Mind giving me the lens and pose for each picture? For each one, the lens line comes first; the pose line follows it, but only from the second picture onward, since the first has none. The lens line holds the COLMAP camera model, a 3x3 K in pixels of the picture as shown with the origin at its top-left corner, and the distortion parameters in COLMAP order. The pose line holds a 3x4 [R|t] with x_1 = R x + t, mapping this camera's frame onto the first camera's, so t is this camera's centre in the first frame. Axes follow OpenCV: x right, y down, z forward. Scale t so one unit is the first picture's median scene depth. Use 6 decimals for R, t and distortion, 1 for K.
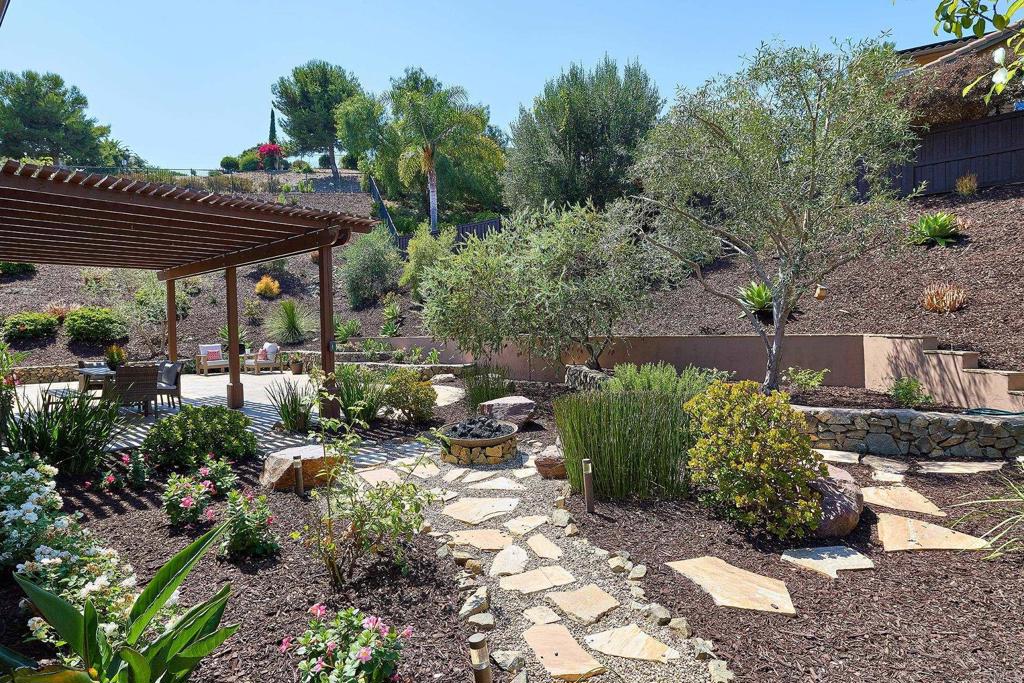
lens RADIAL K [[546.9, 0, 510.9], [0, 546.9, 344.2], [0, 0, 1]] dist [0.002065, 0.001013]
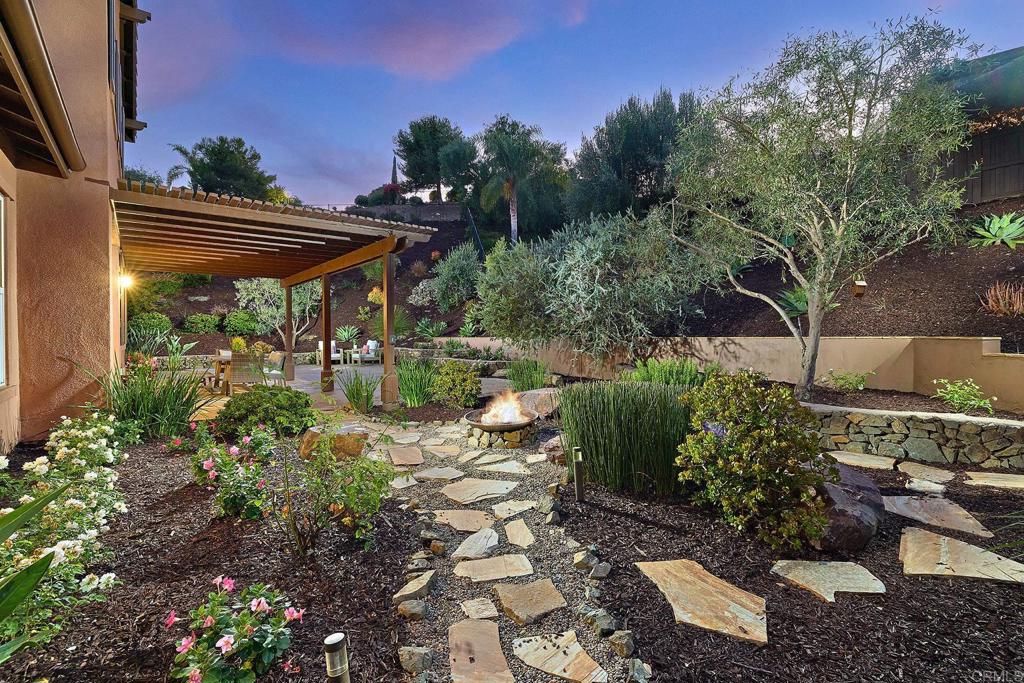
lens RADIAL K [[464.4, 0, 513.2], [0, 464.4, 336.6], [0, 0, 1]] dist [0.002428, 0.000841]
pose [[0.986288, 0.016496, -0.164207, 0.148631], [-0.020808, 0.999482, -0.024571, 0.031176], [0.163717, 0.027651, 0.986120, 0.134861]]
